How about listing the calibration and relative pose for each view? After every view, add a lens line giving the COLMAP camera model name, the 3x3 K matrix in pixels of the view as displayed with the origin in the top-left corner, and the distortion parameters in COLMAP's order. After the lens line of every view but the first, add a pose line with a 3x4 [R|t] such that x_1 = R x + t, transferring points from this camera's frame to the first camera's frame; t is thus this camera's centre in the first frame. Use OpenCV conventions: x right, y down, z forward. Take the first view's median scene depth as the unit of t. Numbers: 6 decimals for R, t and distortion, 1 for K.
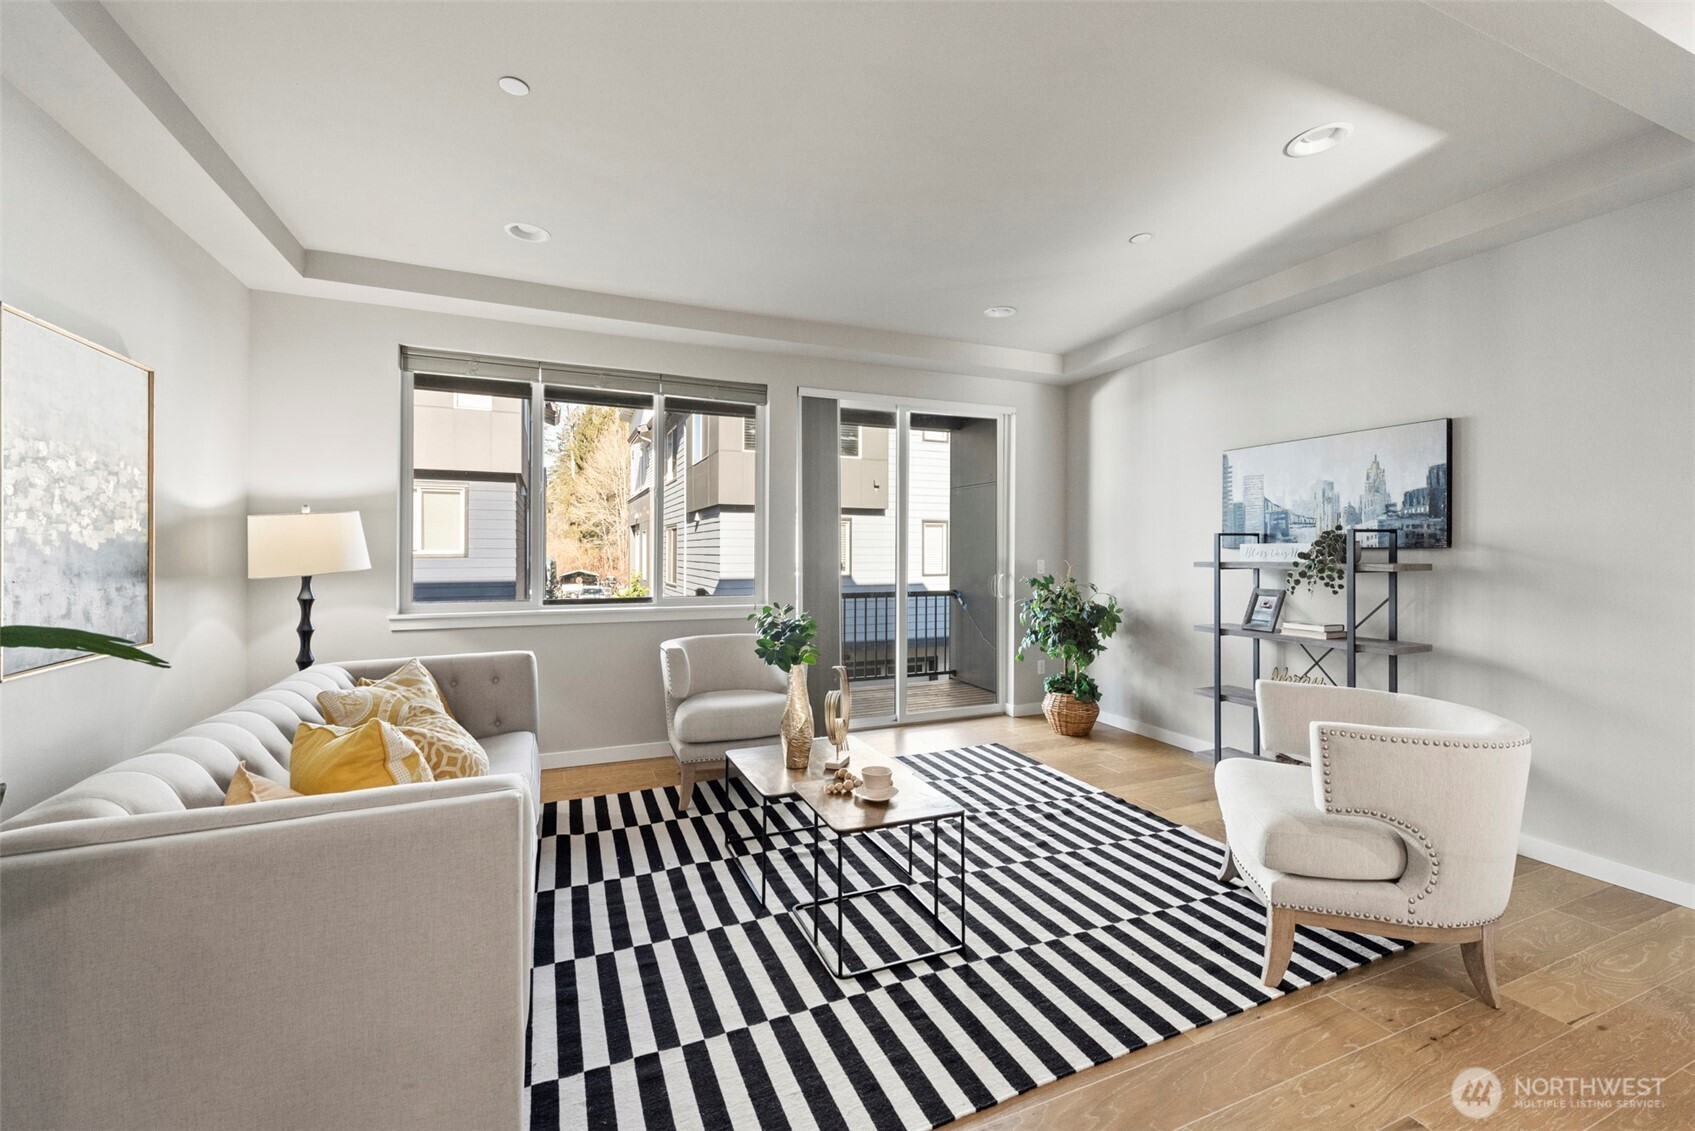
lens RADIAL K [[712.4, 0, 869.2], [0, 712.4, 548.5], [0, 0, 1]] dist [0.012035, -0.001939]
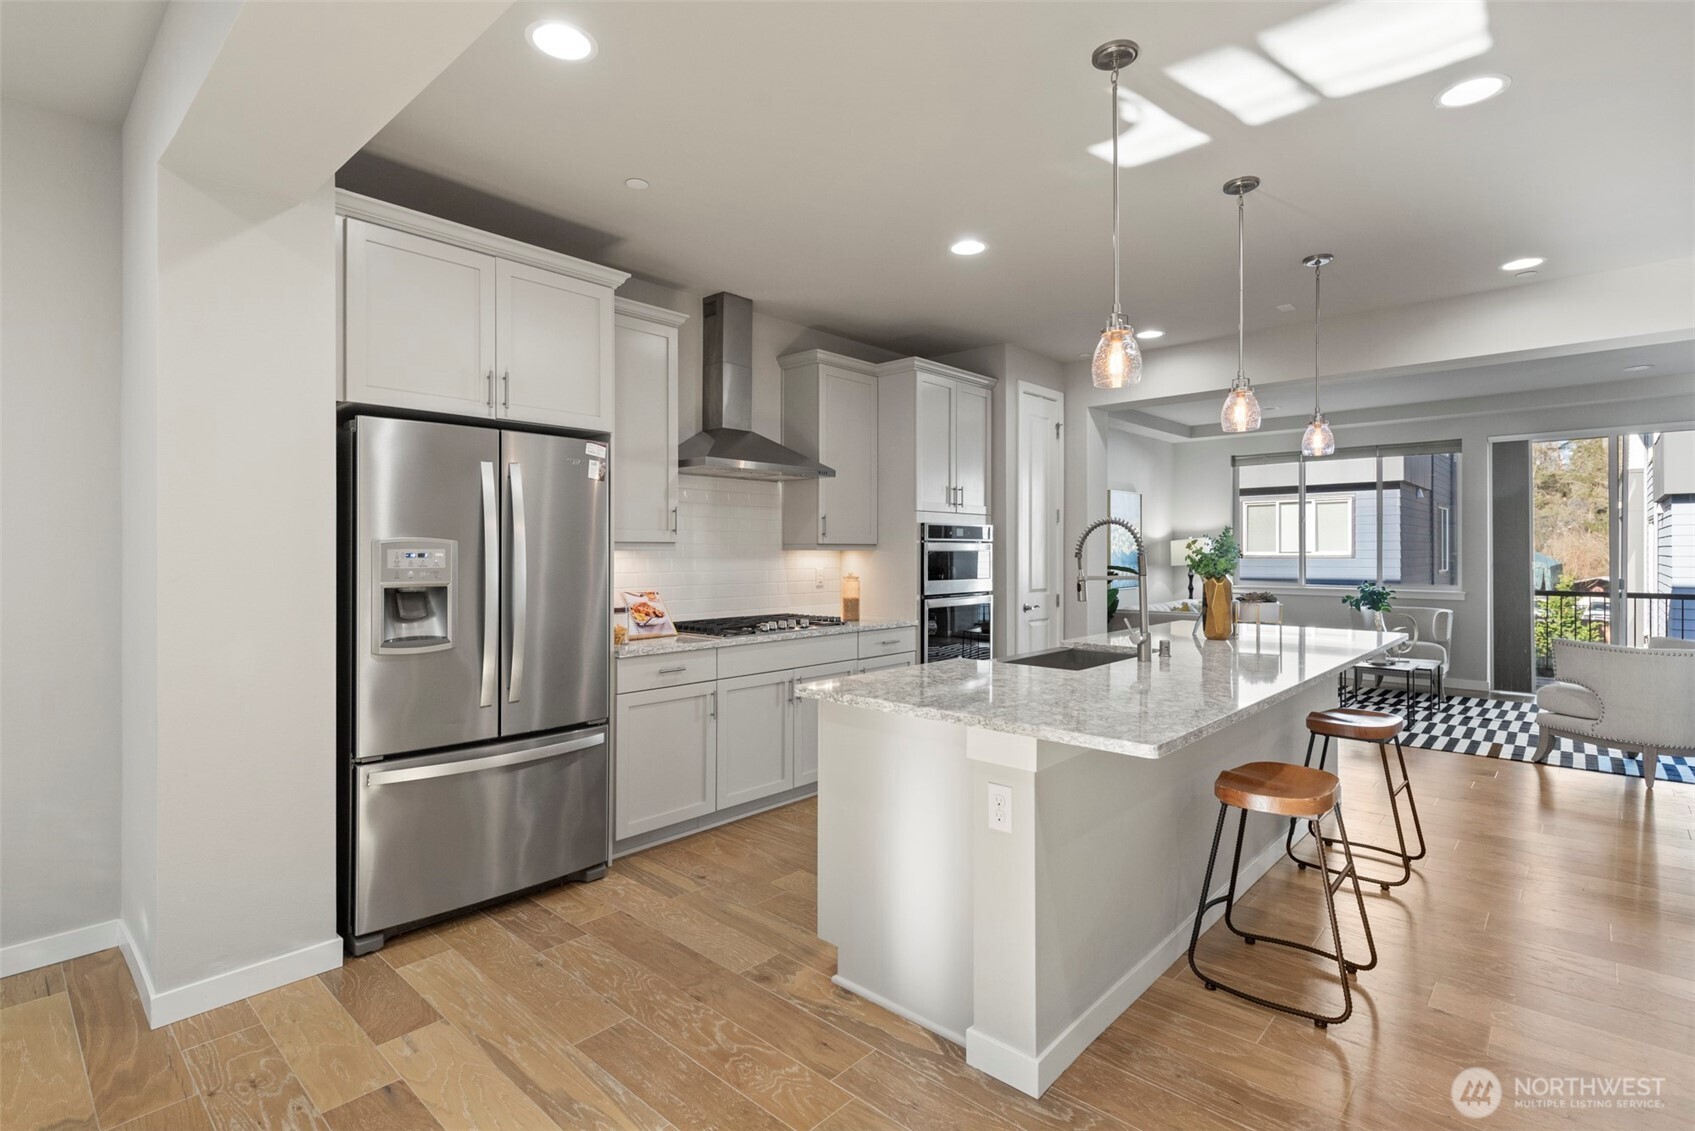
lens RADIAL K [[809.3, 0, 829.8], [0, 809.3, 553.2], [0, 0, 1]] dist [0.011850, -0.003251]
pose [[0.397220, -0.001477, -0.917722, 1.187734], [0.008012, 0.999966, 0.001858, -0.015914], [0.917688, -0.008091, 0.397219, -1.148113]]
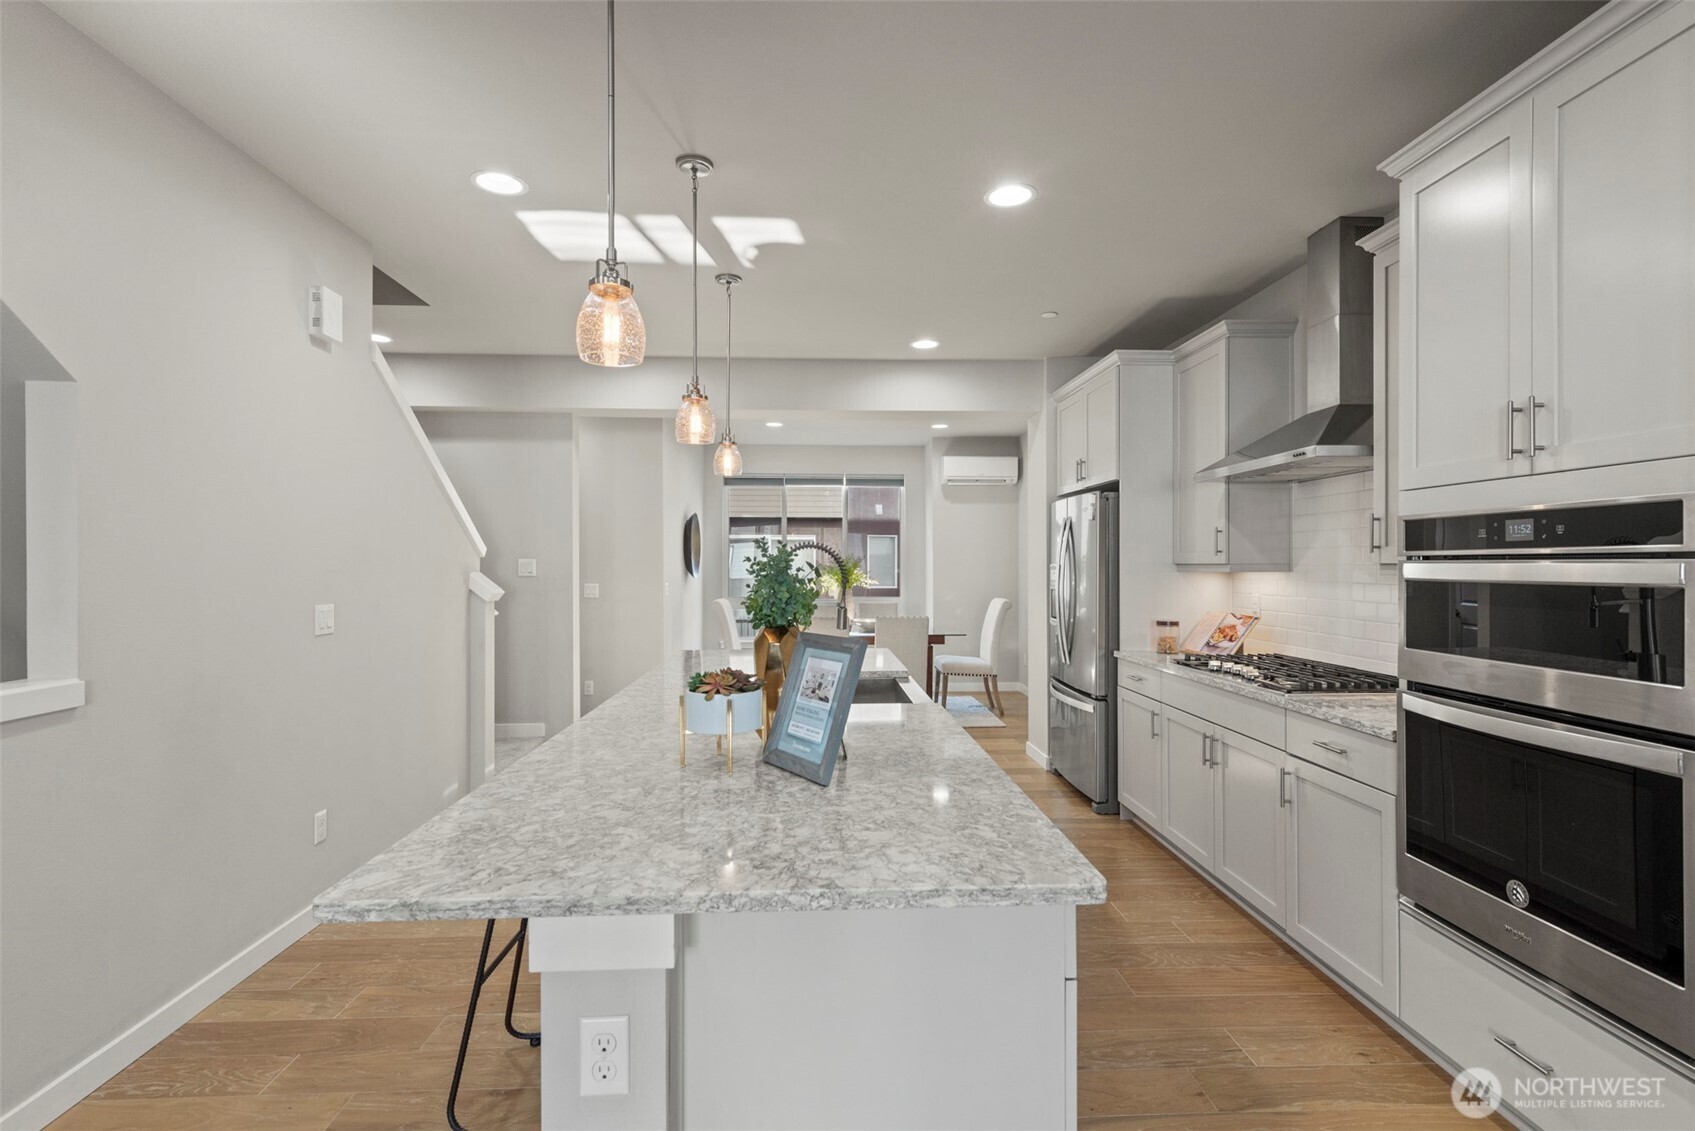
lens RADIAL K [[809.3, 0, 840.9], [0, 809.3, 567.1], [0, 0, 1]] dist [0.011850, -0.003251]
pose [[-0.931078, -0.000416, 0.364821, 0.119945], [-0.001300, 0.999997, -0.002177, -0.024117], [-0.364819, -0.002501, -0.931075, 0.331686]]
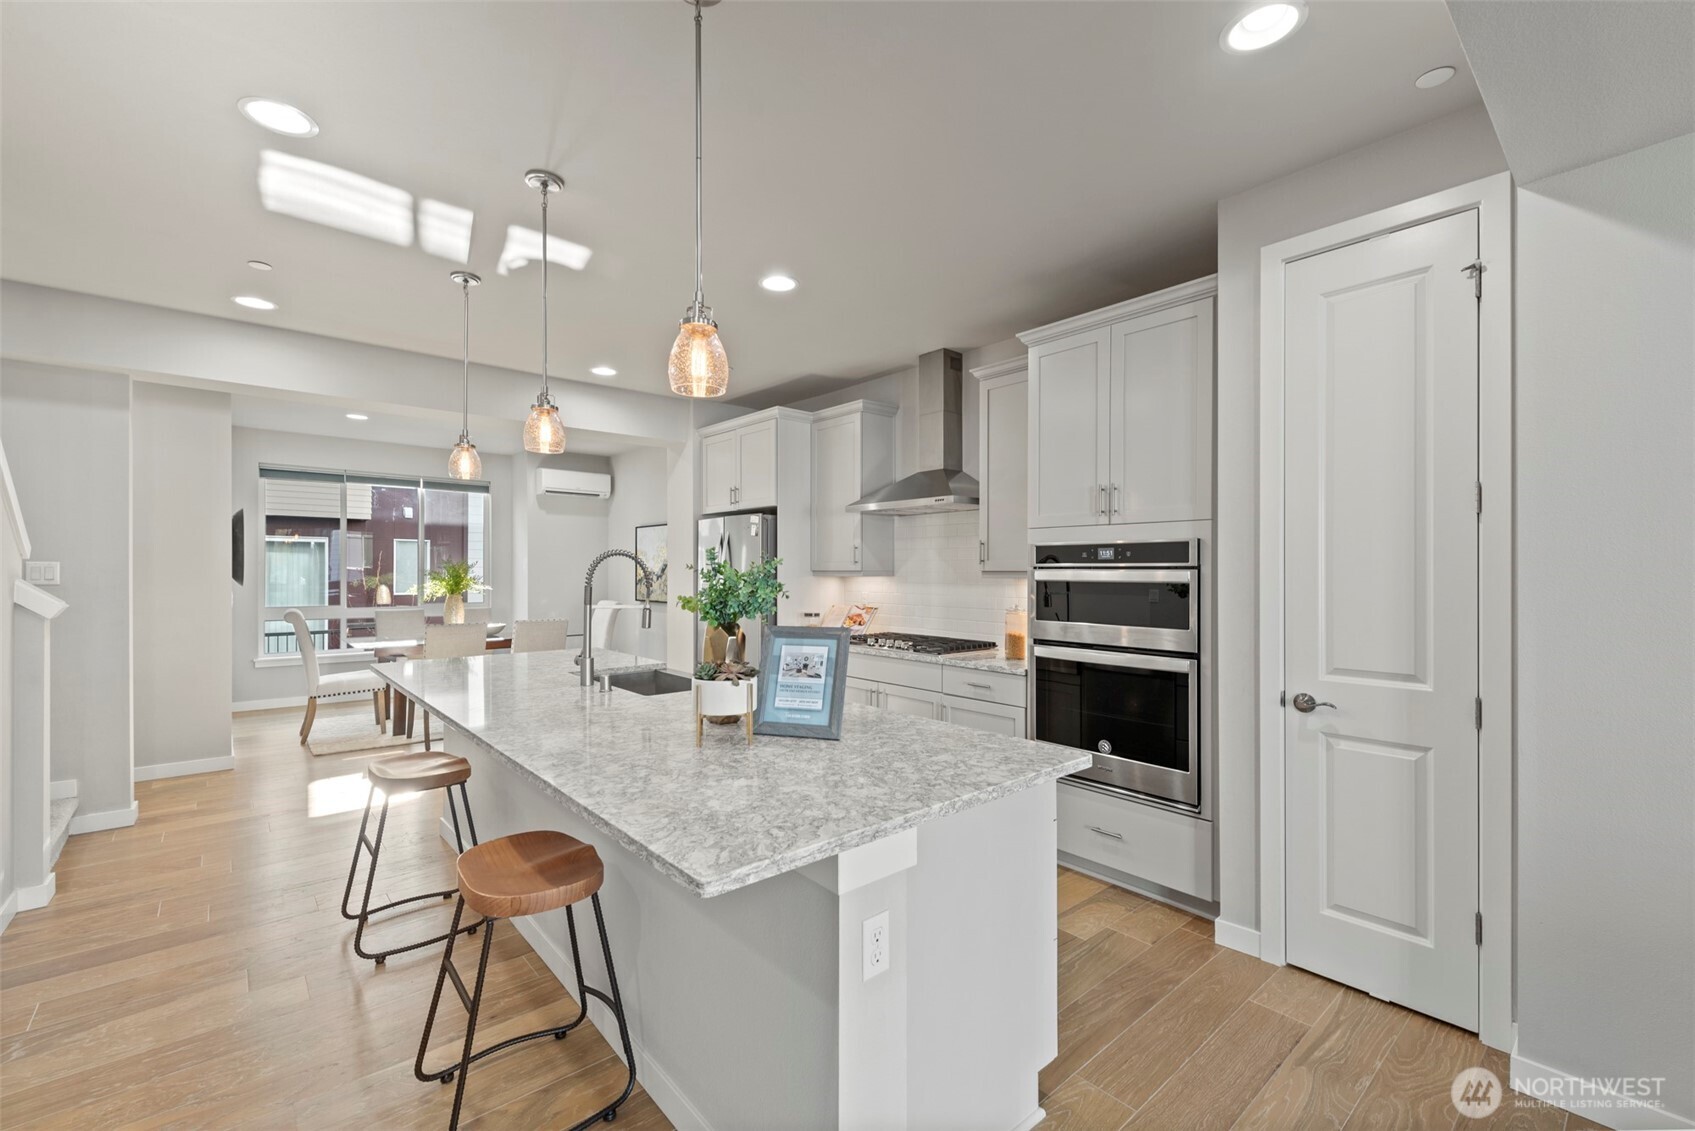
lens RADIAL K [[712.4, 0, 846.9], [0, 712.4, 572.0], [0, 0, 1]] dist [0.012035, -0.001939]
pose [[-0.956364, -0.001688, -0.292173, 0.464224], [-0.000659, 0.999993, -0.003623, -0.024124], [0.292177, -0.003272, -0.956359, 0.421630]]
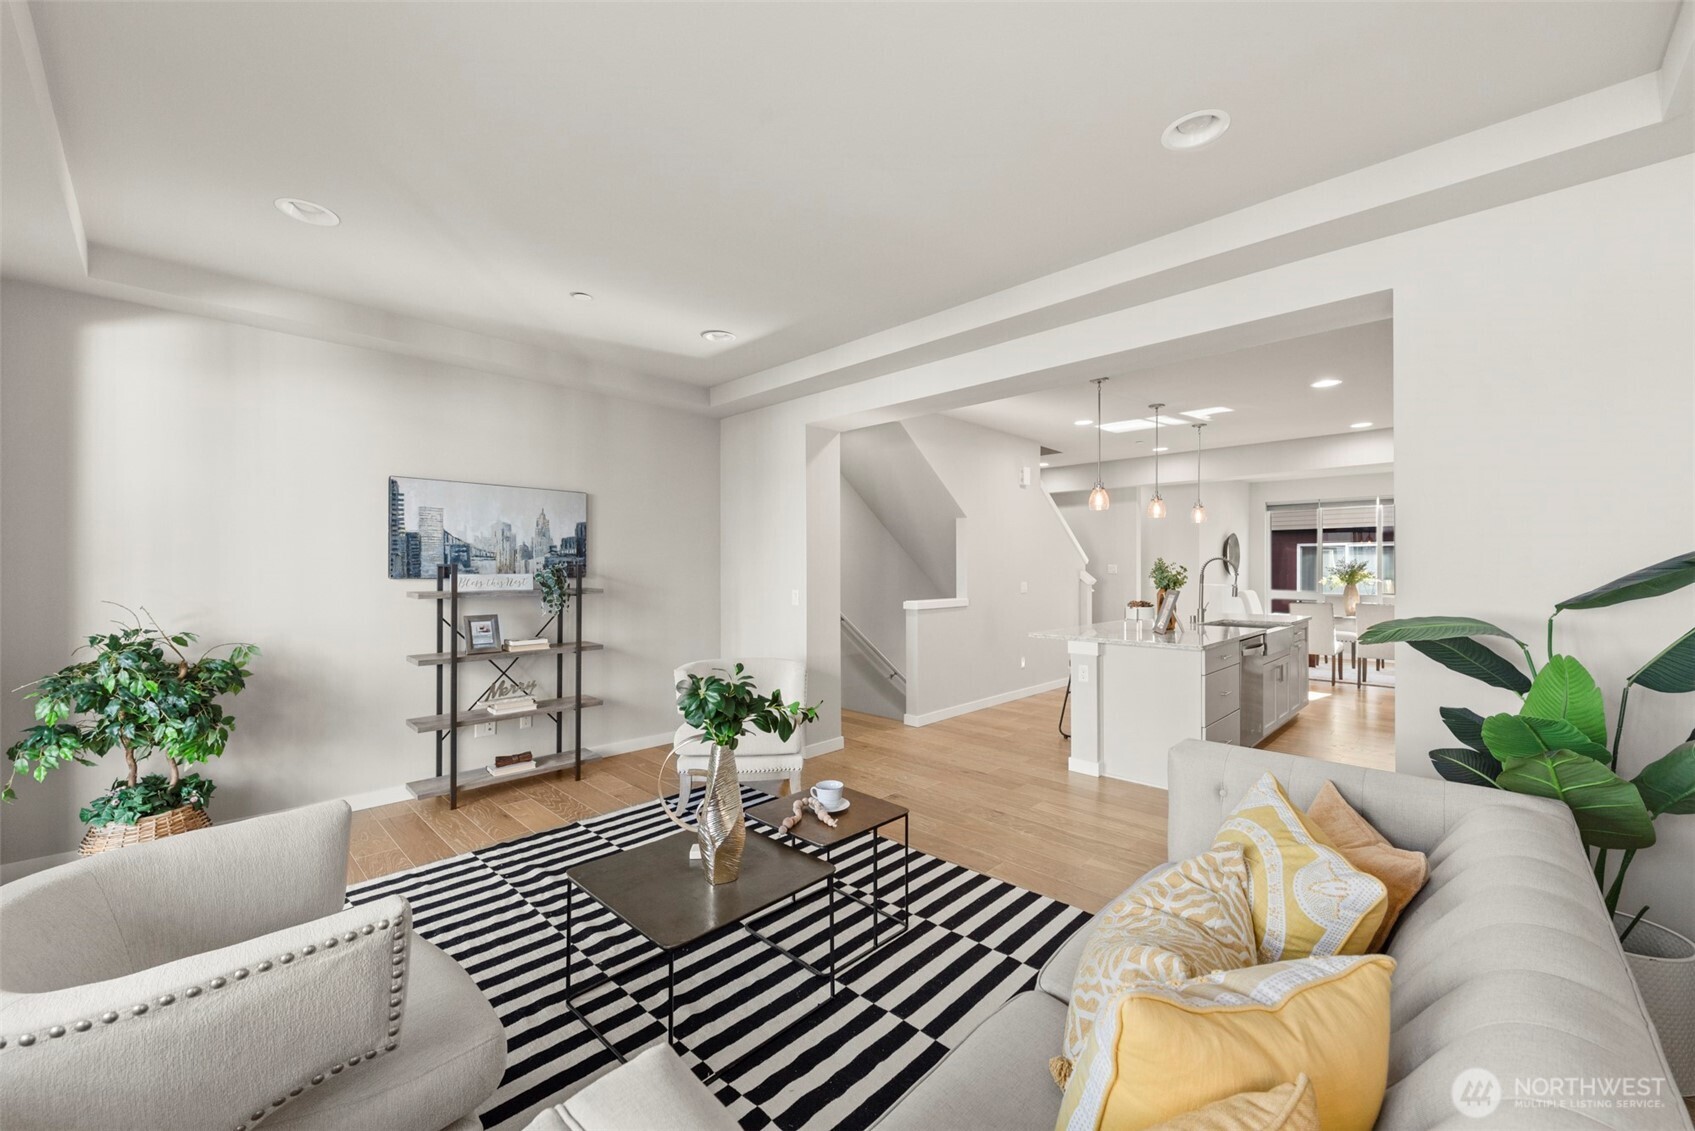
lens RADIAL K [[658.3, 0, 842.9], [0, 658.3, 570.2], [0, 0, 1]] dist [0.002662, -0.001568]
pose [[-0.371786, -0.001977, 0.928316, -0.663778], [-0.004314, 0.999991, 0.000402, -0.017815], [-0.928308, -0.003856, -0.371791, 0.950209]]
